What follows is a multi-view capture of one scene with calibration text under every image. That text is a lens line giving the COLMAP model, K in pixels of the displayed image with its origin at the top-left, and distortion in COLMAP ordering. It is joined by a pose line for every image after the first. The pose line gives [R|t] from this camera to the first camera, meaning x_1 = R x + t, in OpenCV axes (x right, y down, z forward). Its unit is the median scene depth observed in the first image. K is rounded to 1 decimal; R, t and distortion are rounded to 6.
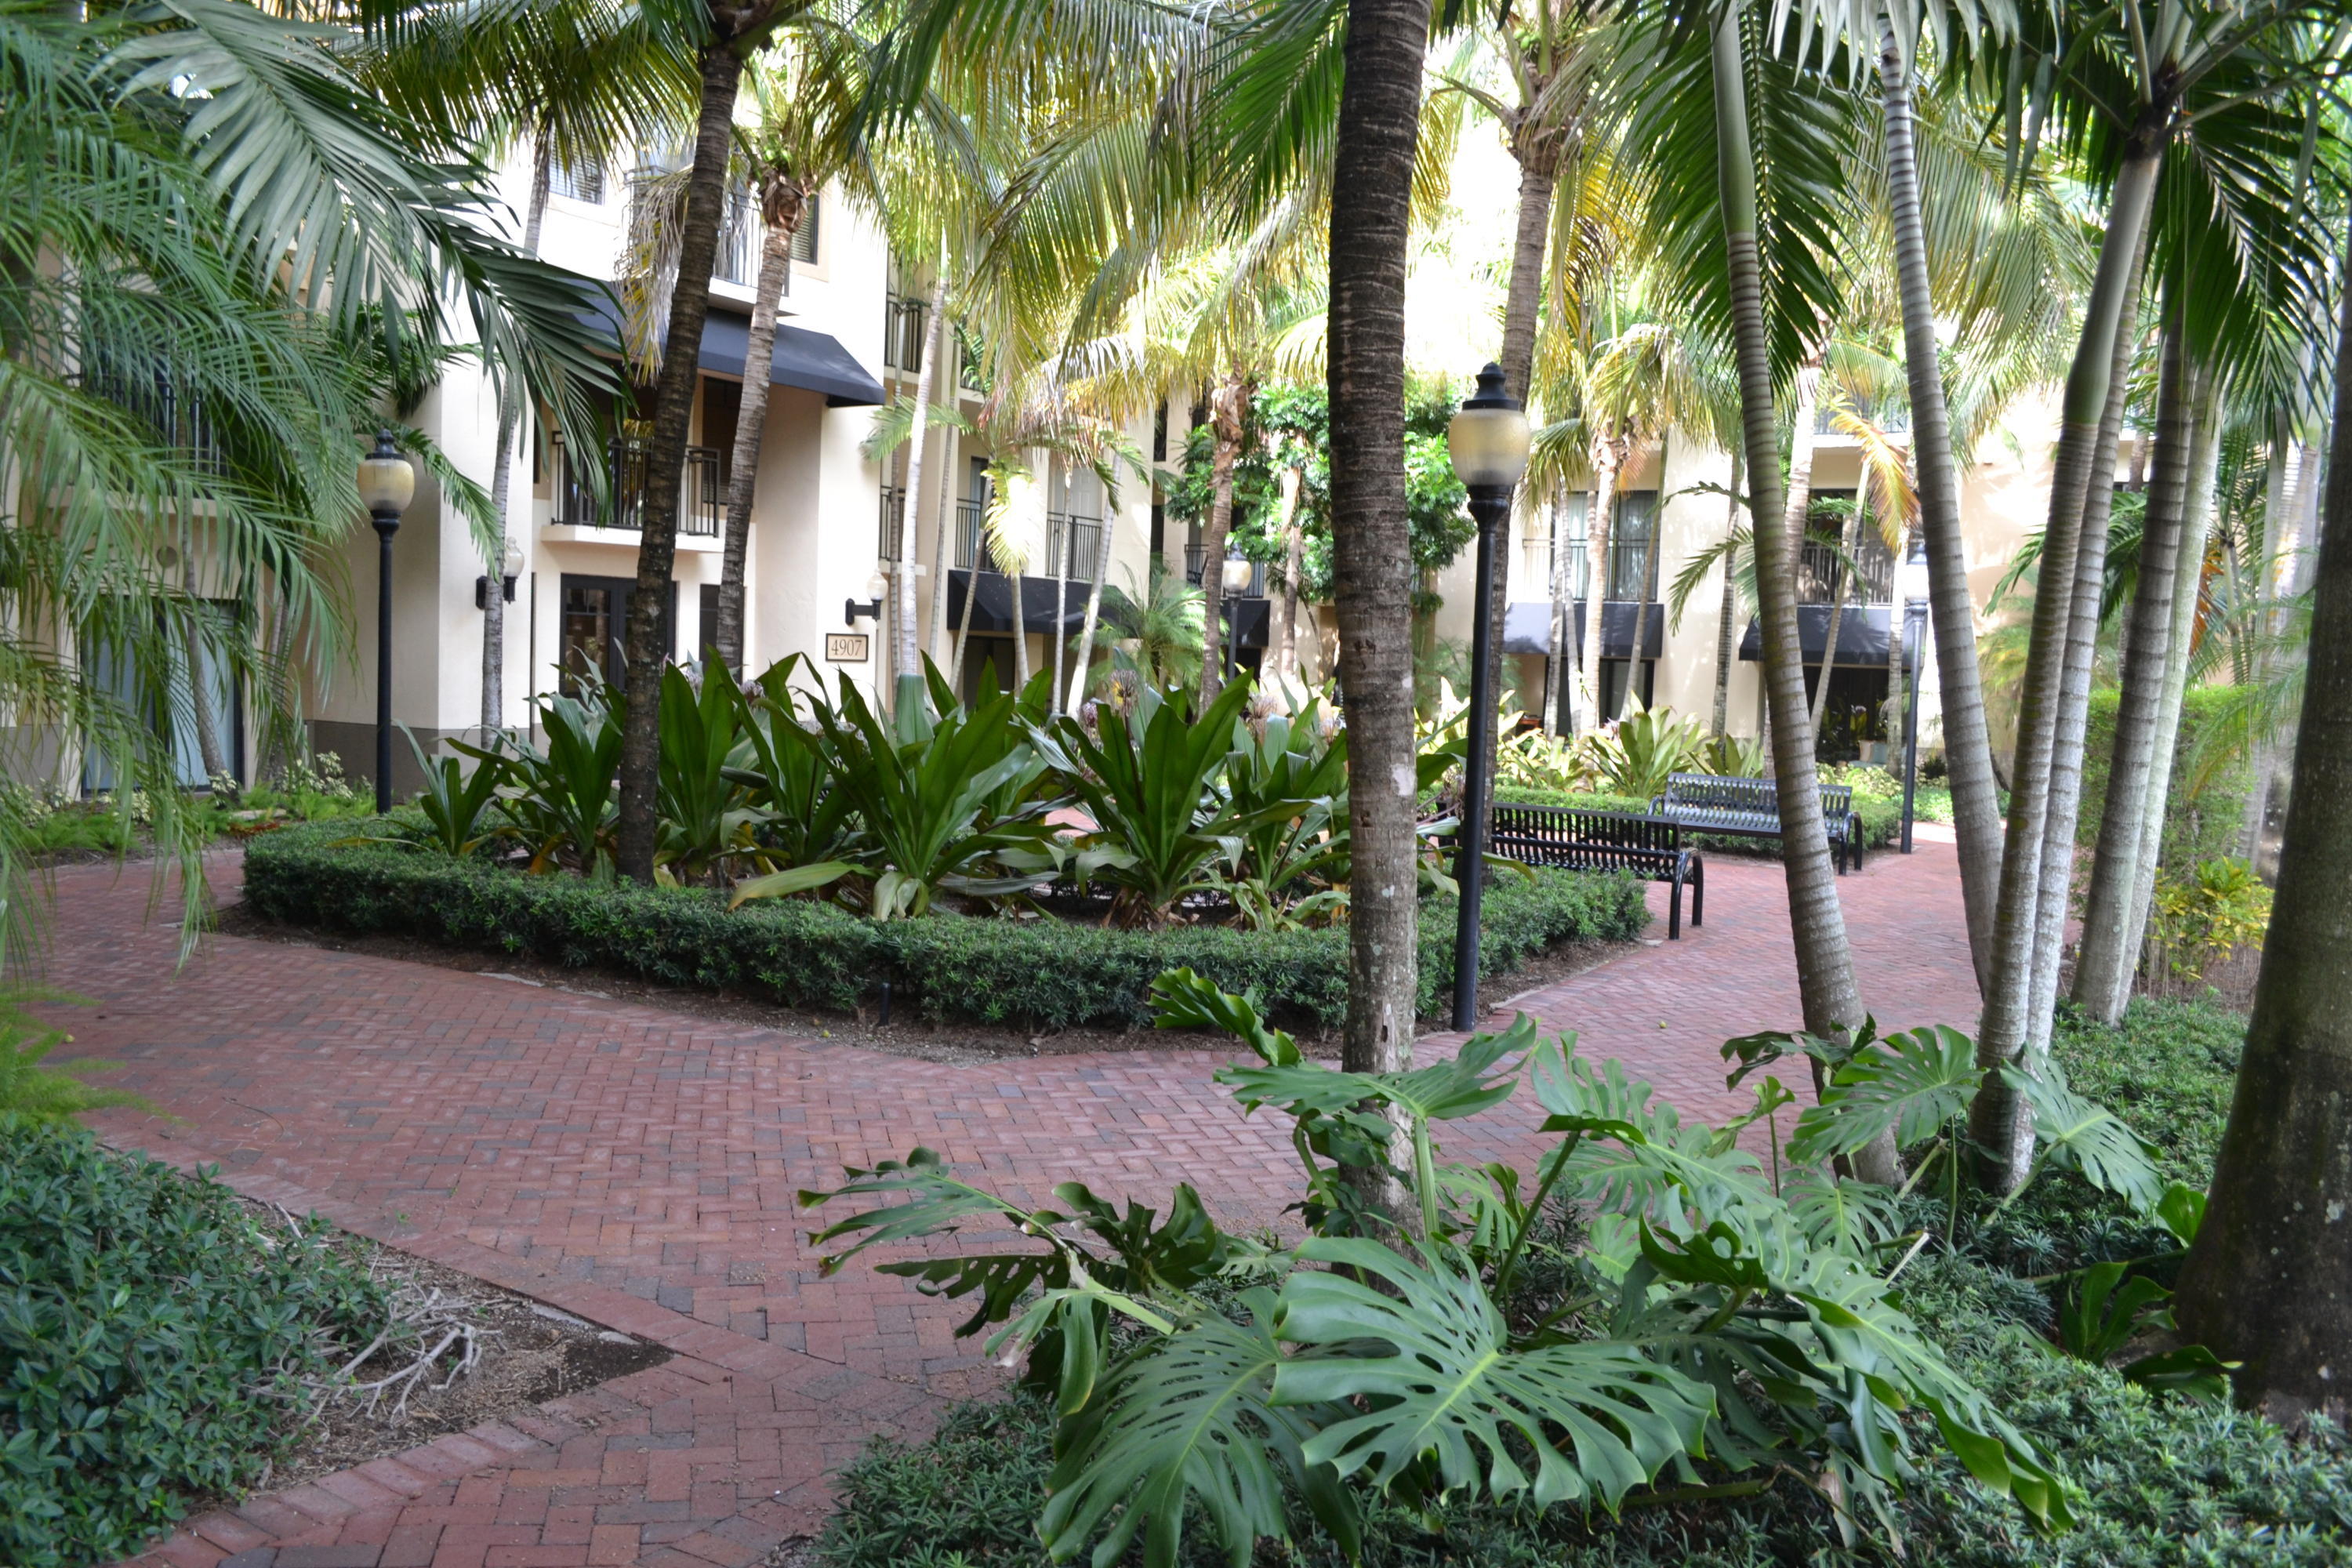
lens RADIAL K [[1860.7, 0, 1173.3], [0, 1860.7, 785.5], [0, 0, 1]] dist [-0.070302, -0.011373]
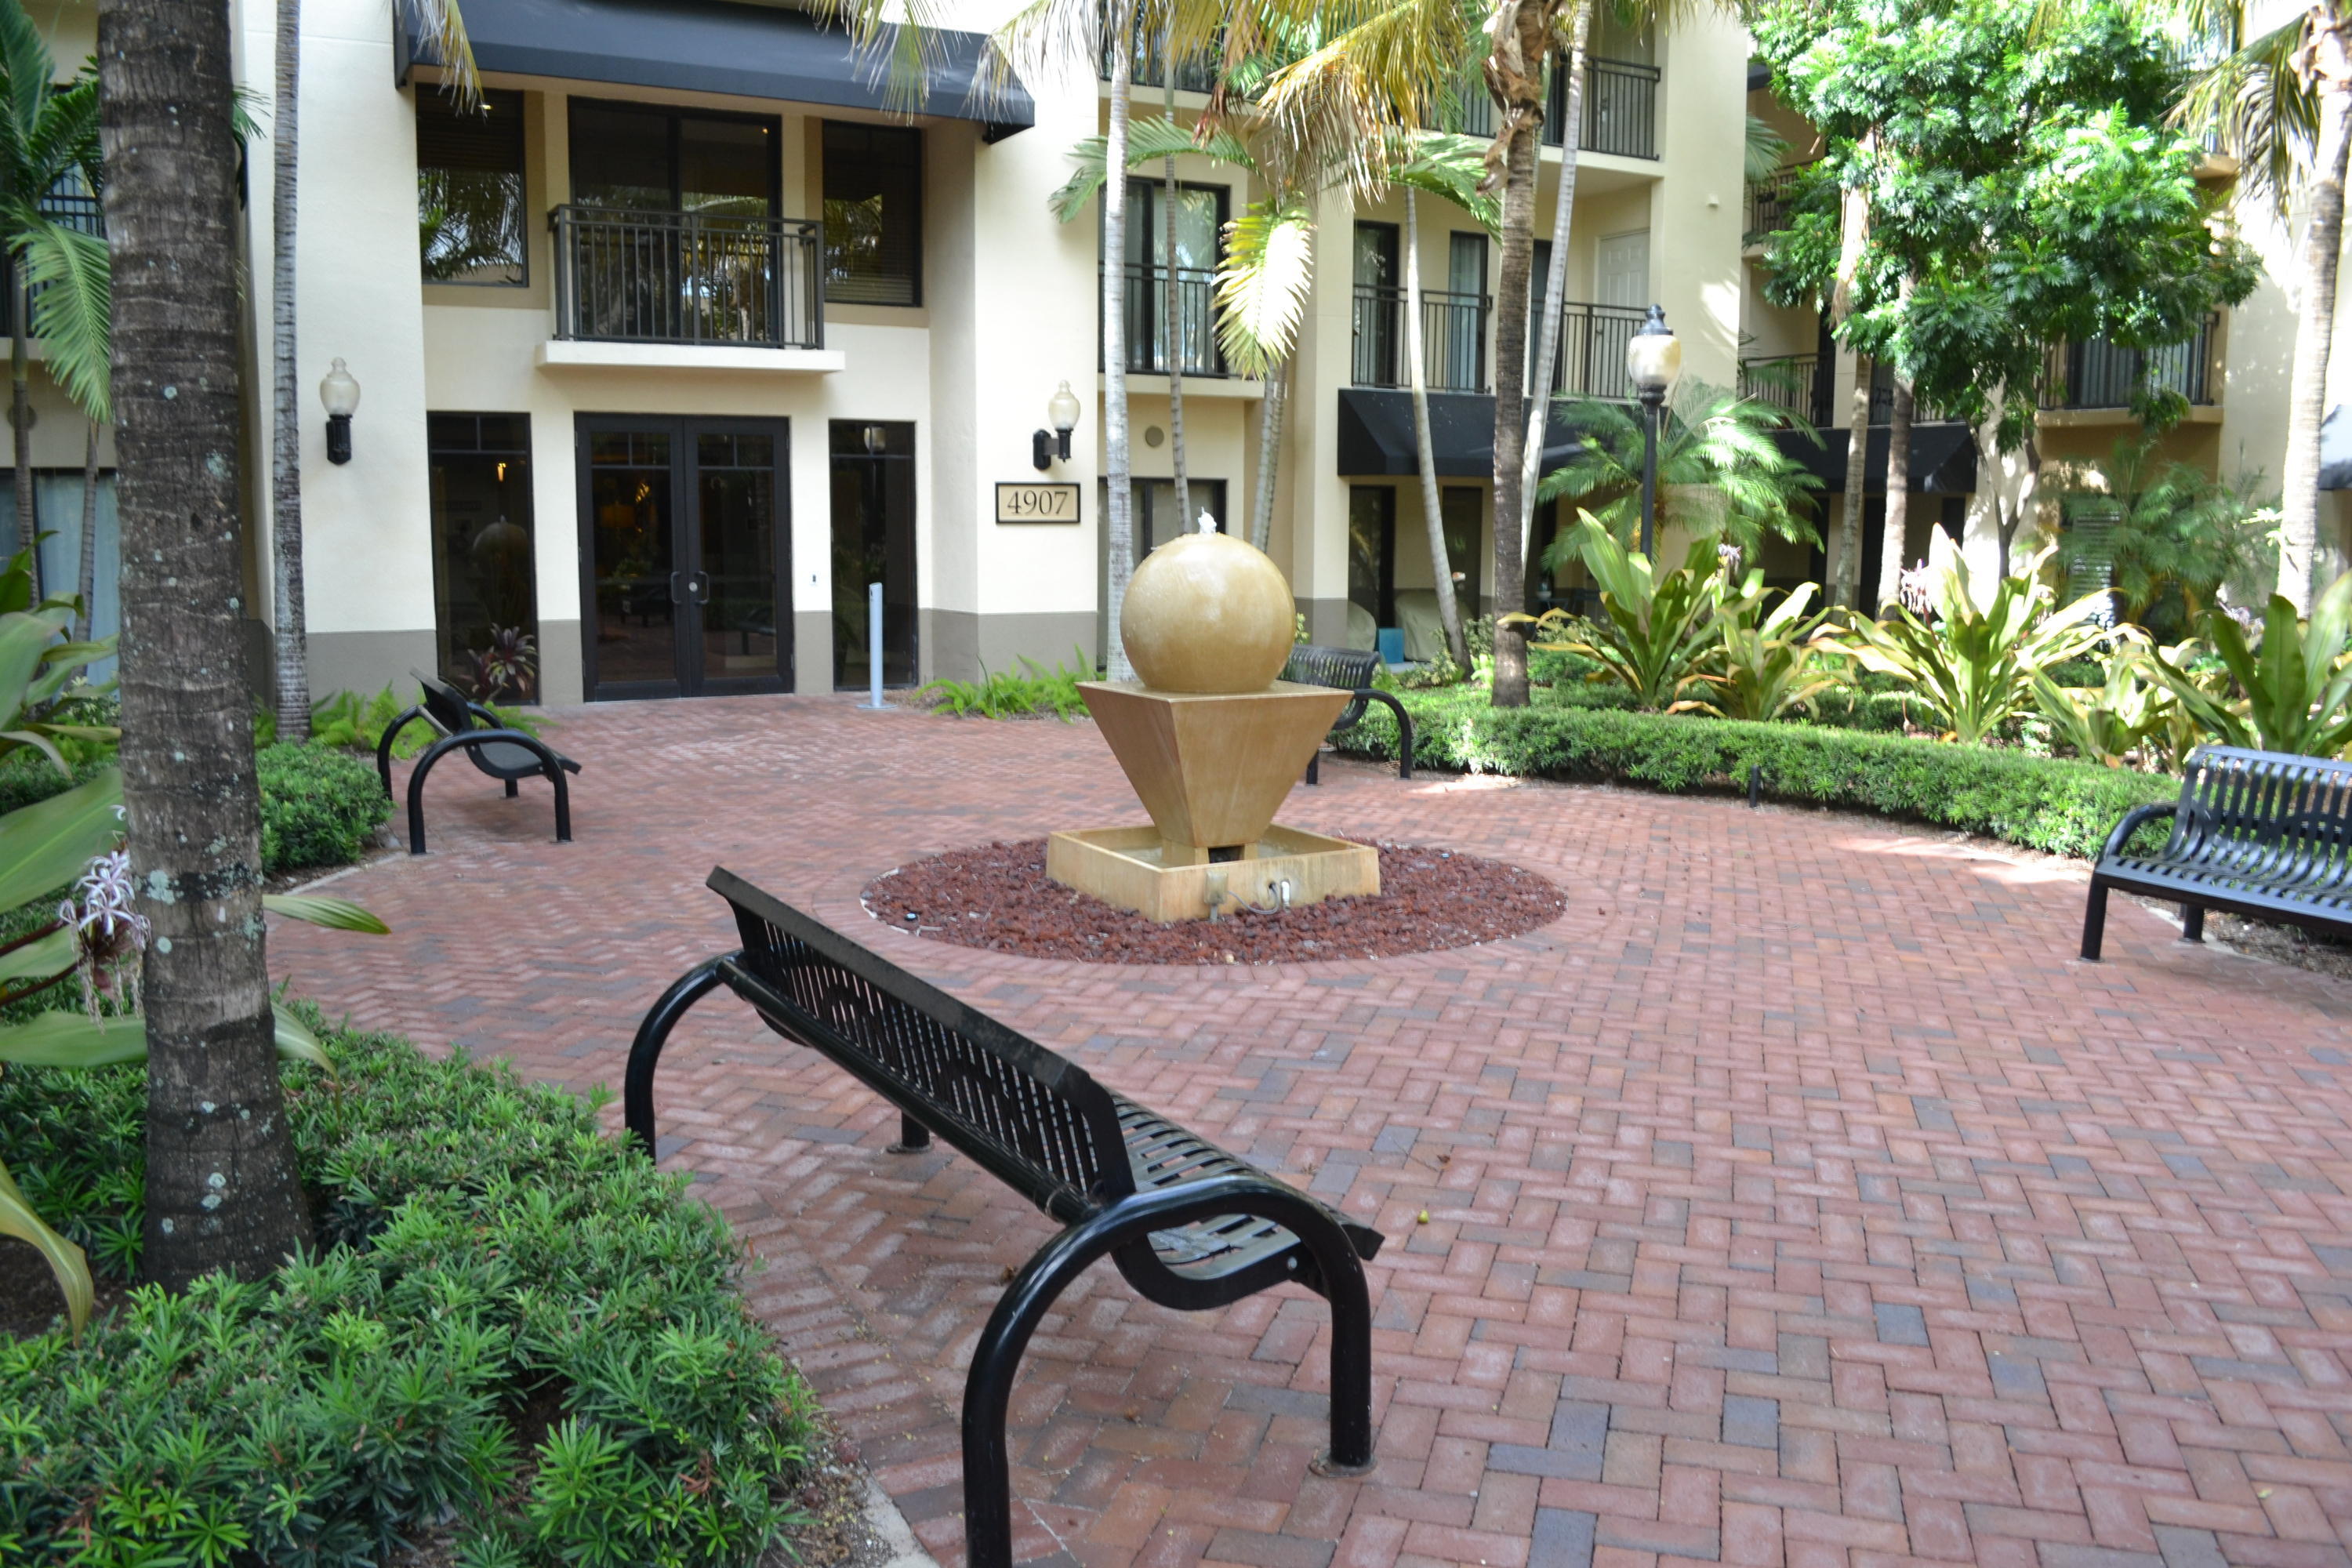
lens RADIAL K [[1860.7, 0, 1178.0], [0, 1860.7, 786.2], [0, 0, 1]] dist [-0.070302, -0.011373]
pose [[0.866766, 0.041049, -0.497023, 0.178758], [-0.008730, 0.997703, 0.067175, -0.014698], [0.498638, -0.053886, 0.865134, 0.368974]]
